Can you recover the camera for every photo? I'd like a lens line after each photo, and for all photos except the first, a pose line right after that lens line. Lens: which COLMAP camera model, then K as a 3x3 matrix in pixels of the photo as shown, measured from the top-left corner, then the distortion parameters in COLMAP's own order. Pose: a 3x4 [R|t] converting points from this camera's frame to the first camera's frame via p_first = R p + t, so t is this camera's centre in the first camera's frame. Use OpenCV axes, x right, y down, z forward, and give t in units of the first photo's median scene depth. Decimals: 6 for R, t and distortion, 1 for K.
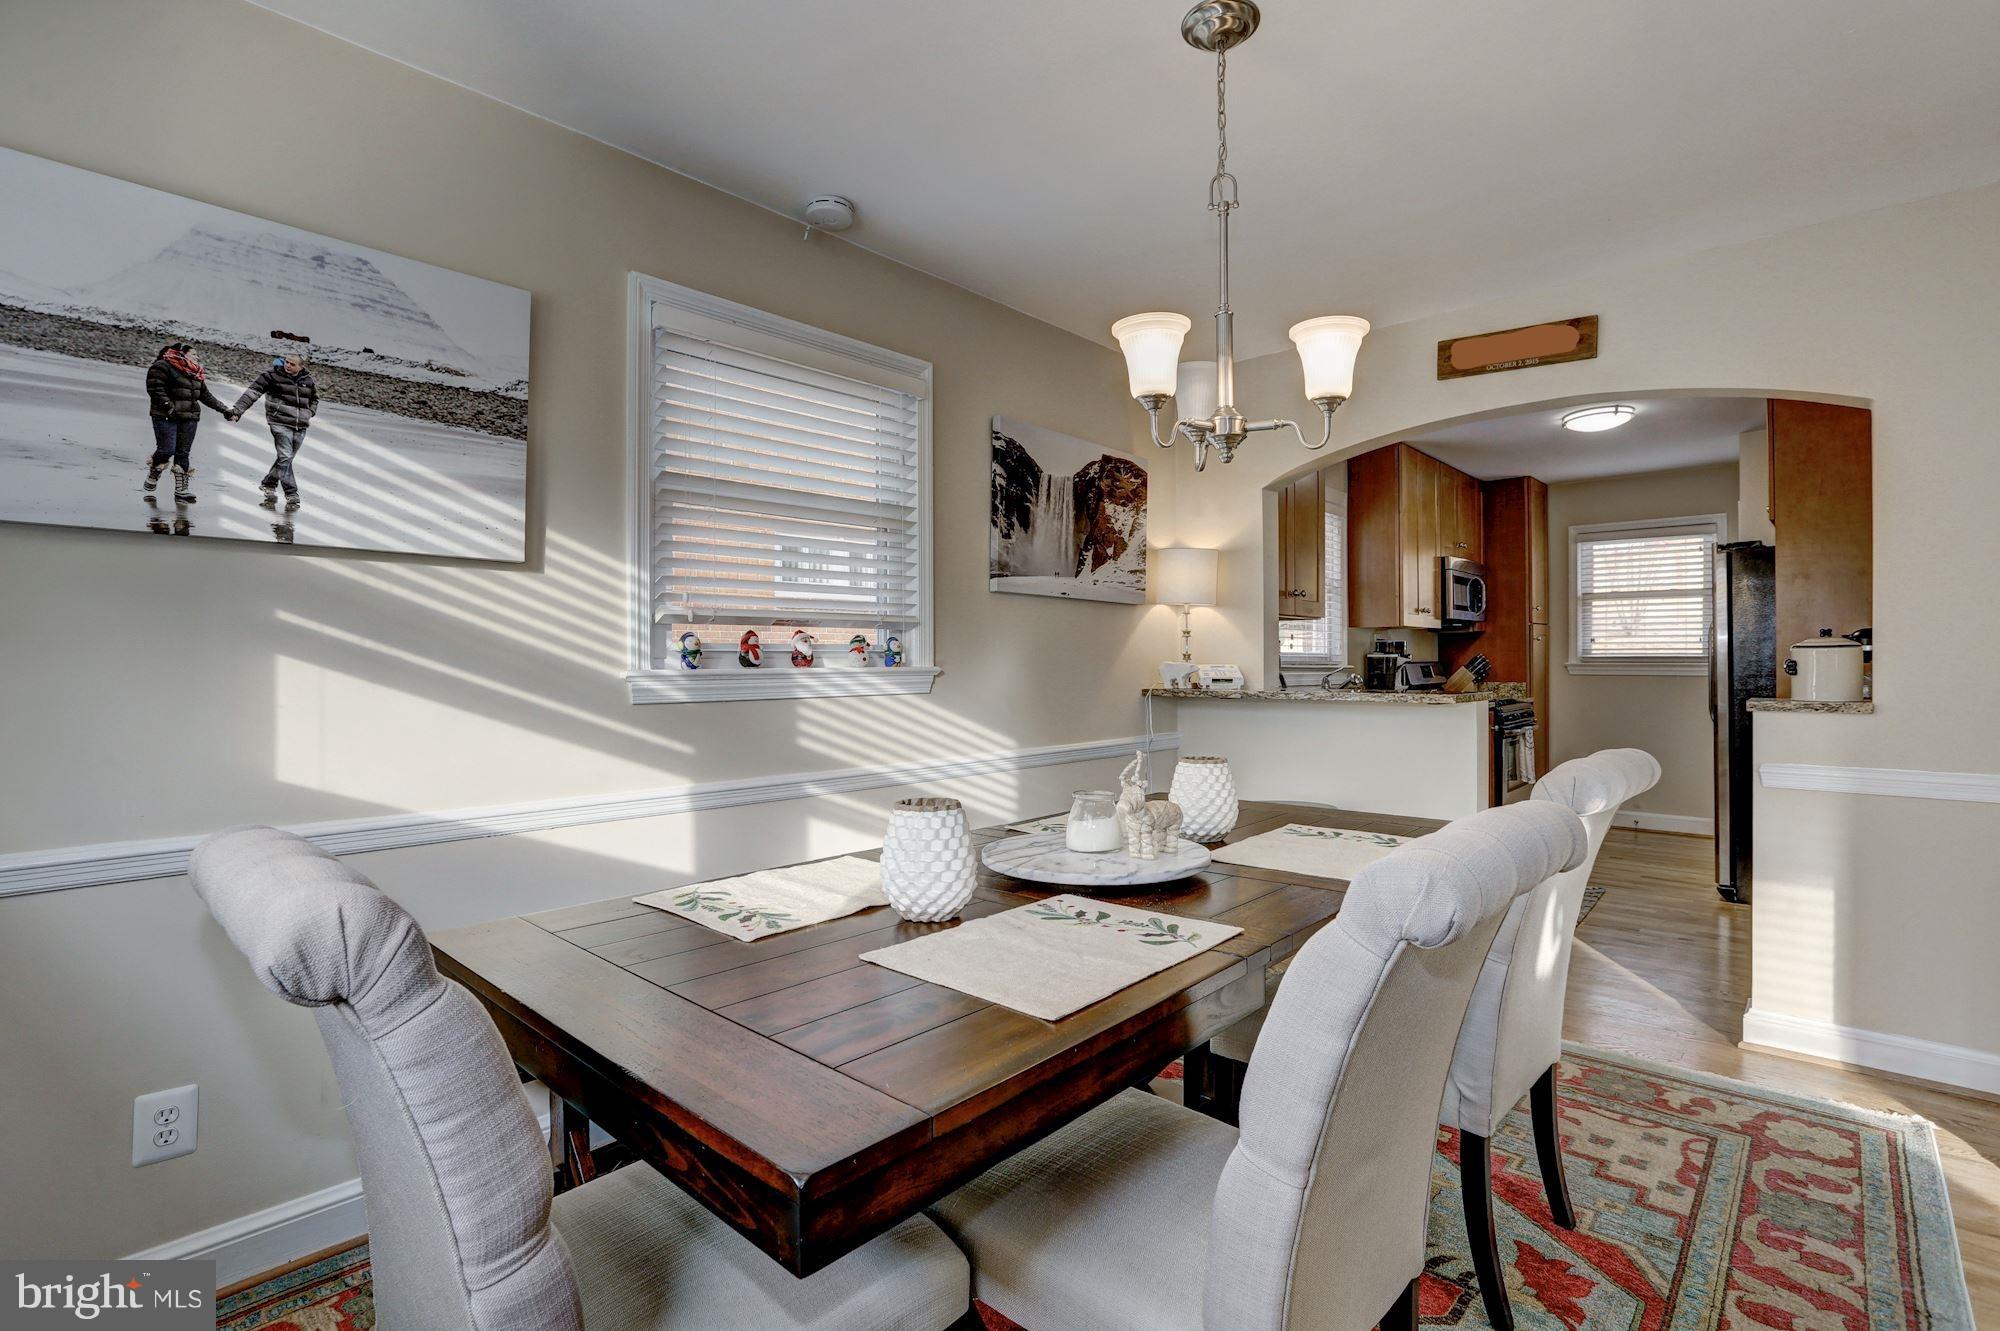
lens RADIAL K [[947.2, 0, 967.9], [0, 947.2, 625.2], [0, 0, 1]] dist [-0.086470, 0.027770]
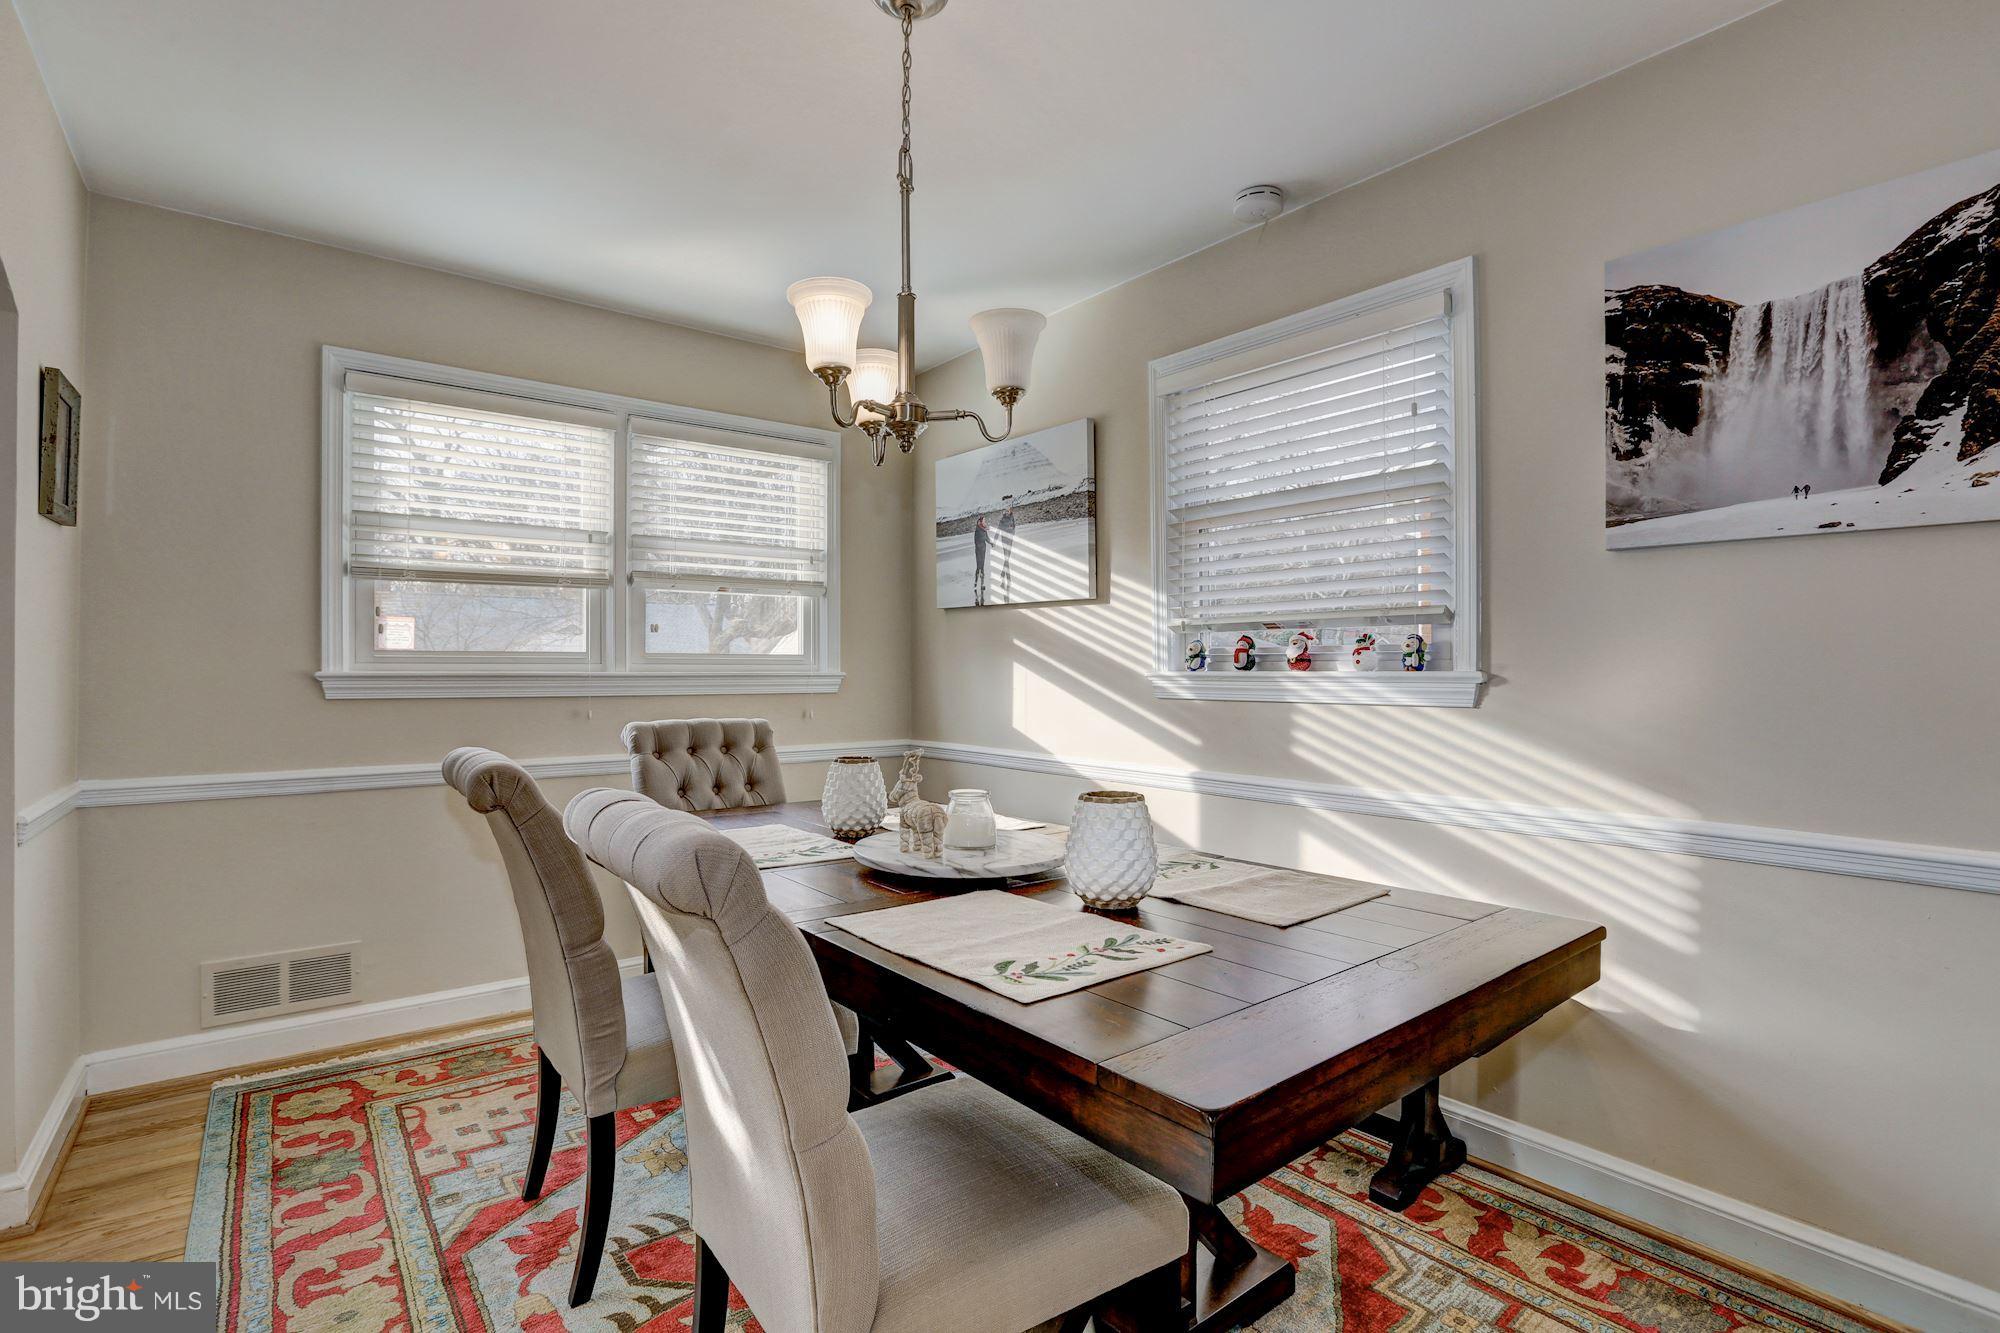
lens RADIAL K [[930.7, 0, 993.8], [0, 930.7, 647.7], [0, 0, 1]] dist [-0.049464, 0.018135]
pose [[-0.133180, -0.029808, -0.990643, 1.008607], [0.026763, 0.999075, -0.033659, 0.056262], [0.990730, -0.030996, -0.132259, 1.026068]]
